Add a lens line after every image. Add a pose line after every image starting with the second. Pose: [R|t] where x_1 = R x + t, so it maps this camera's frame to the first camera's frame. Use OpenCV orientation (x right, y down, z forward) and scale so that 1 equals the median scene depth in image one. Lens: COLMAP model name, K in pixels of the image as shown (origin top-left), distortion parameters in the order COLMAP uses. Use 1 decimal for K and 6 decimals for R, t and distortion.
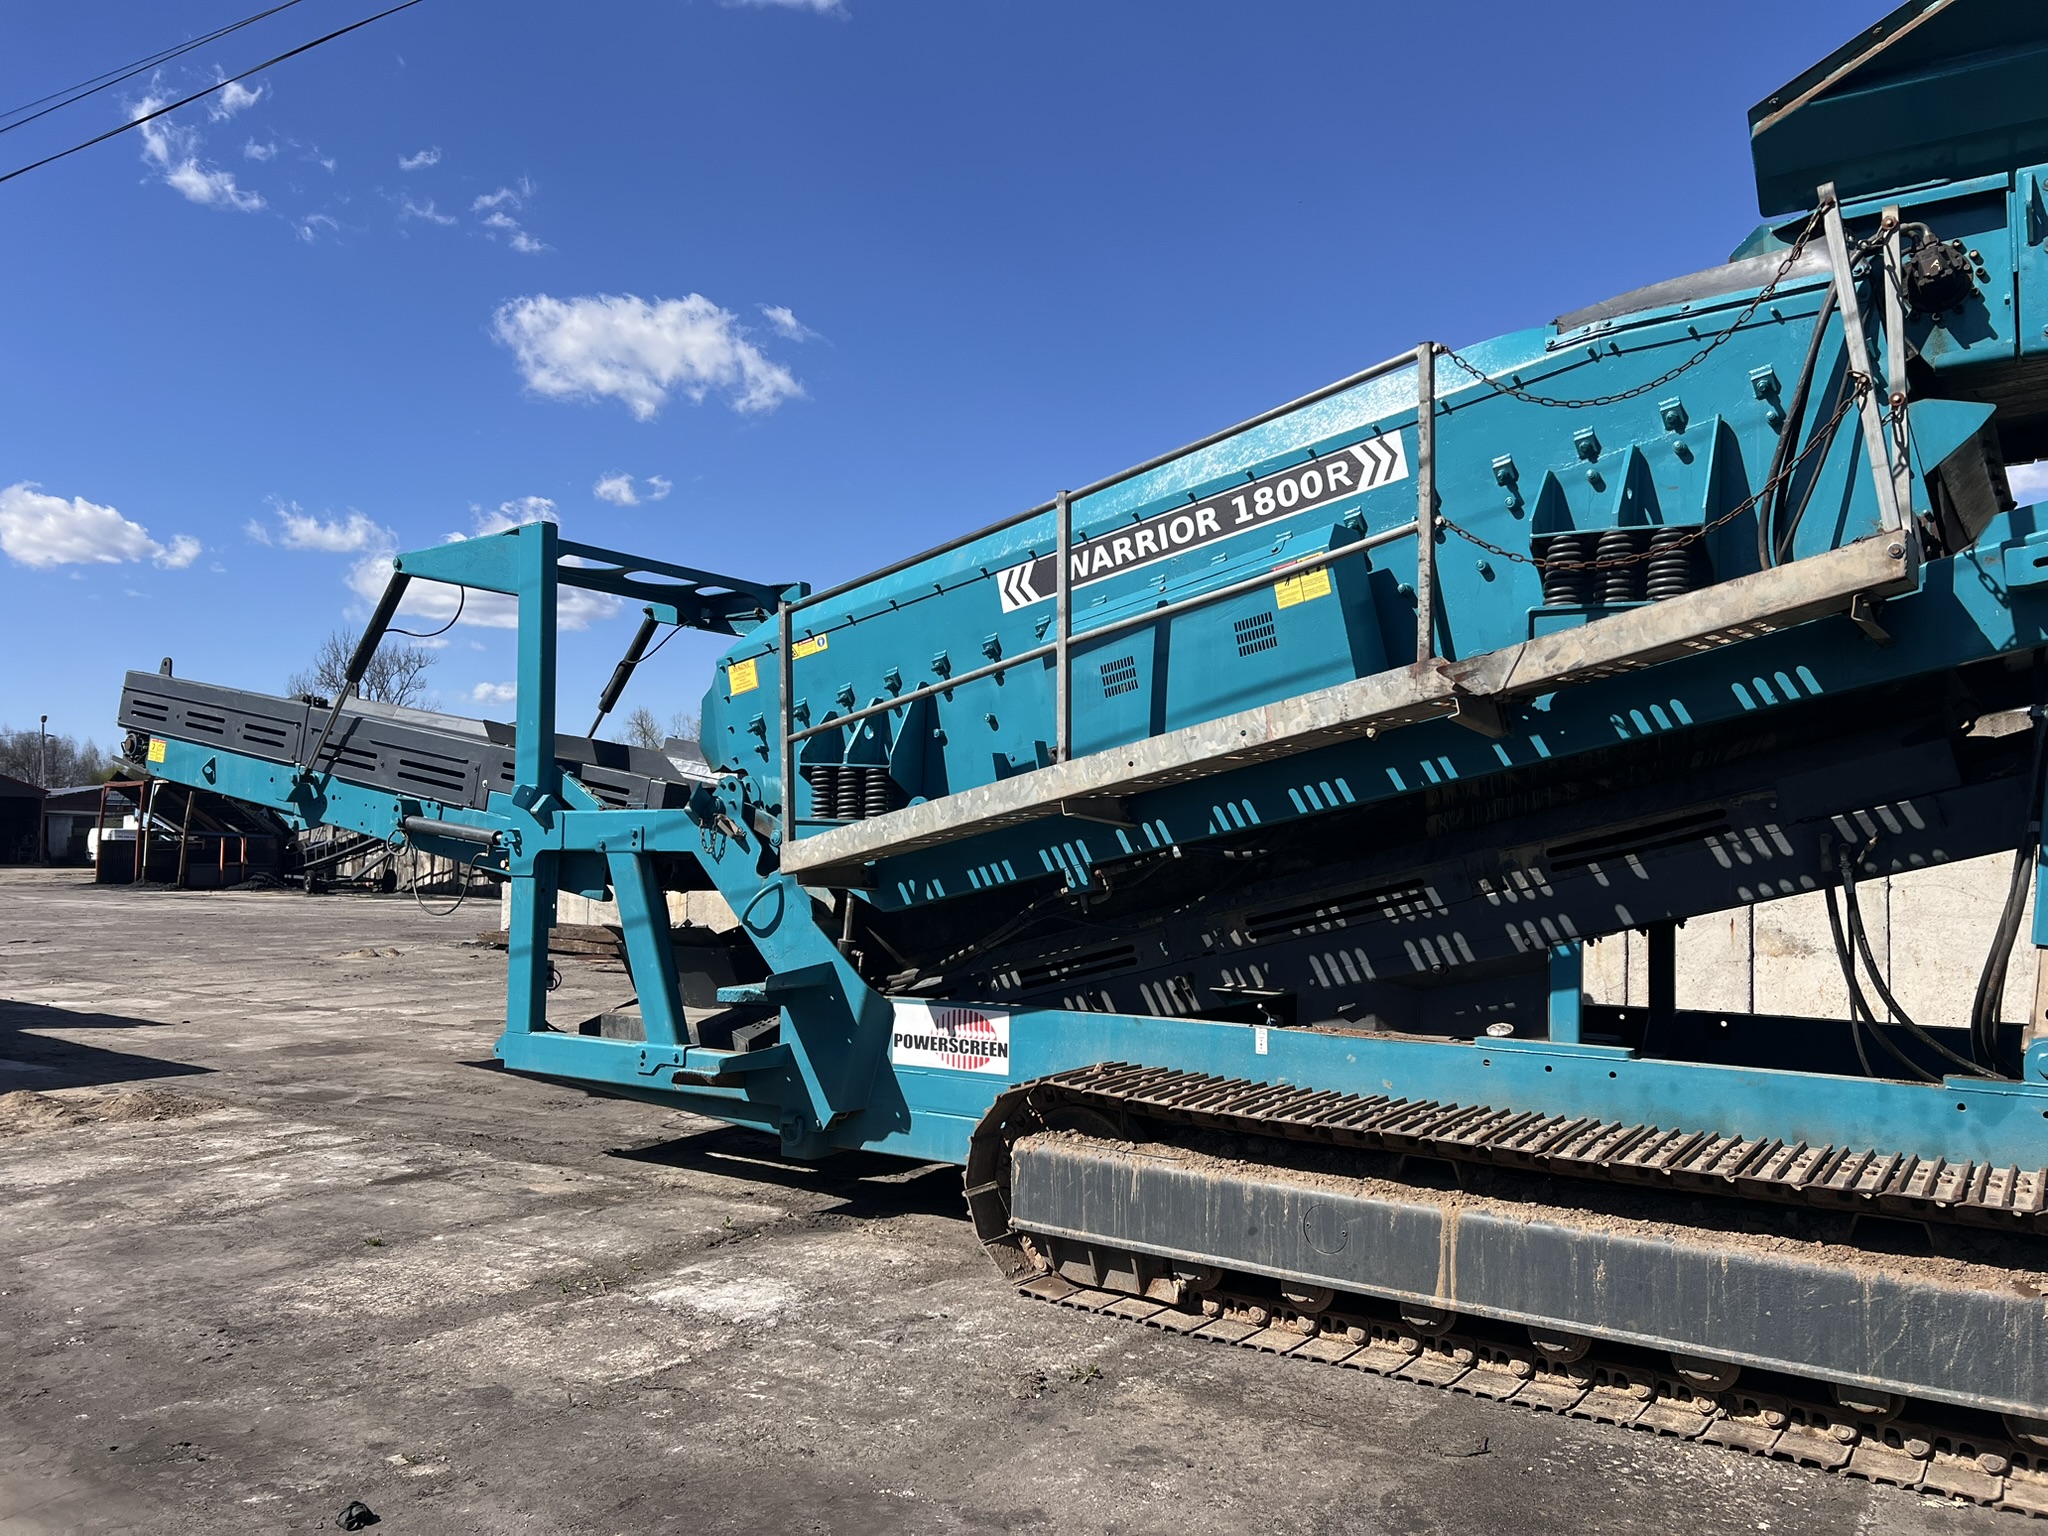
lens RADIAL K [[1569.9, 0, 1024.0], [0, 1569.9, 768.0], [0, 0, 1]] dist [0.041744, -0.053451]
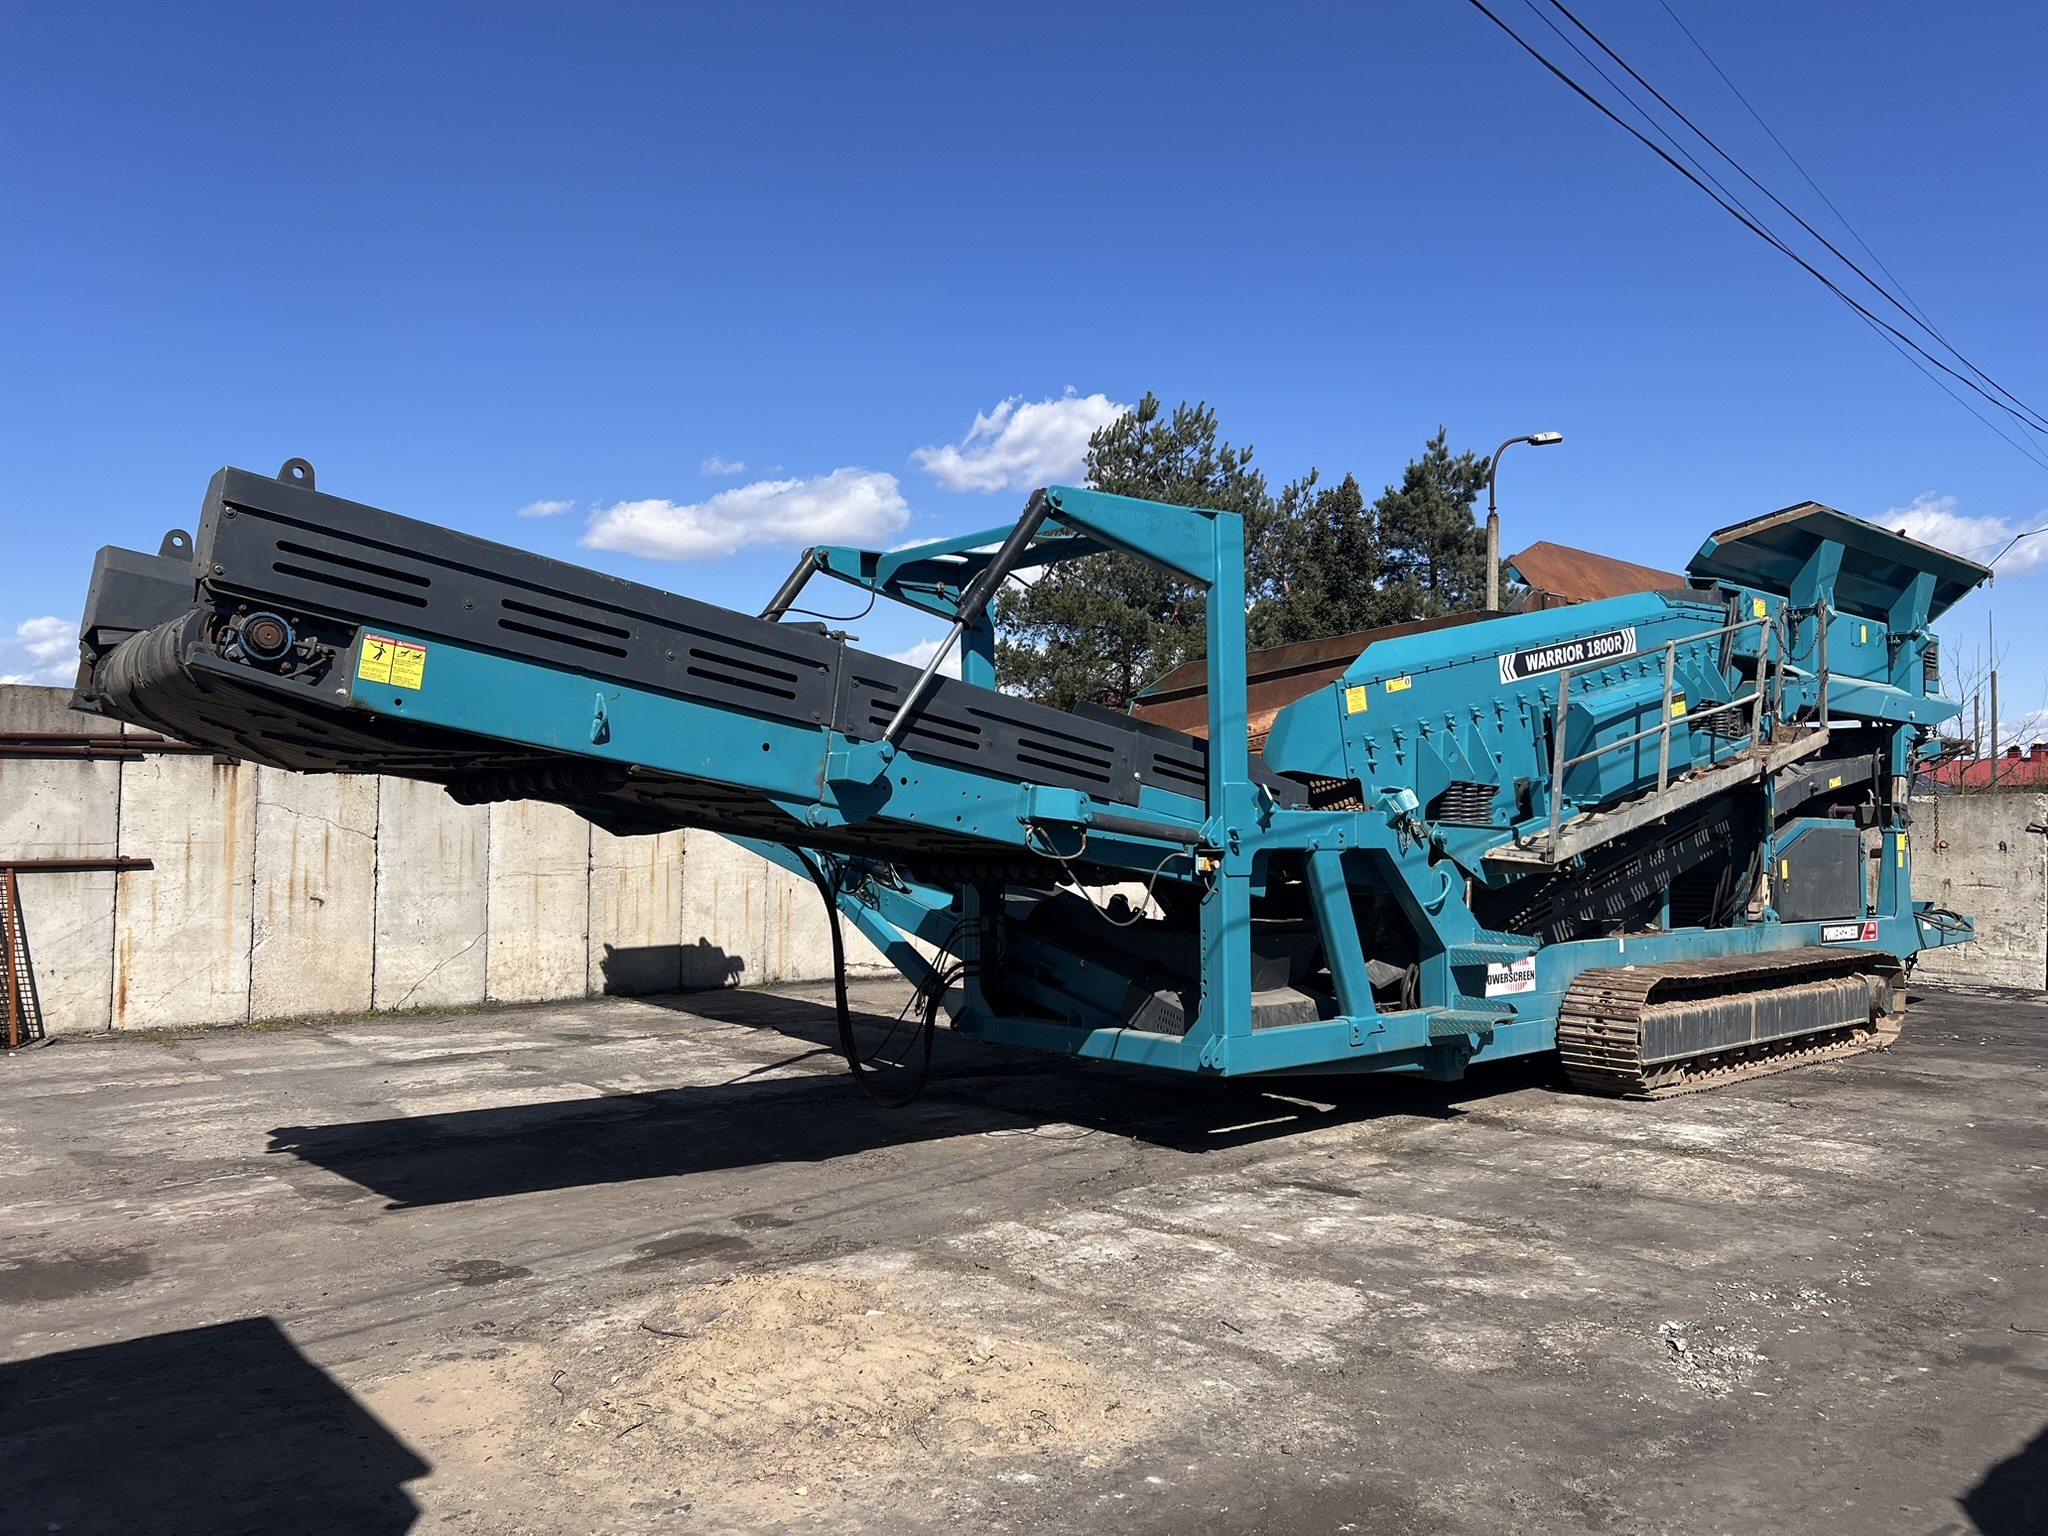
lens RADIAL K [[1563.5, 0, 1024.0], [0, 1563.5, 768.0], [0, 0, 1]] dist [0.001024, 0.002178]
pose [[0.222430, 0.034785, 0.974328, -1.725659], [-0.046758, 0.998594, -0.024977, 0.042948], [-0.973827, -0.040002, 0.223744, 1.229245]]
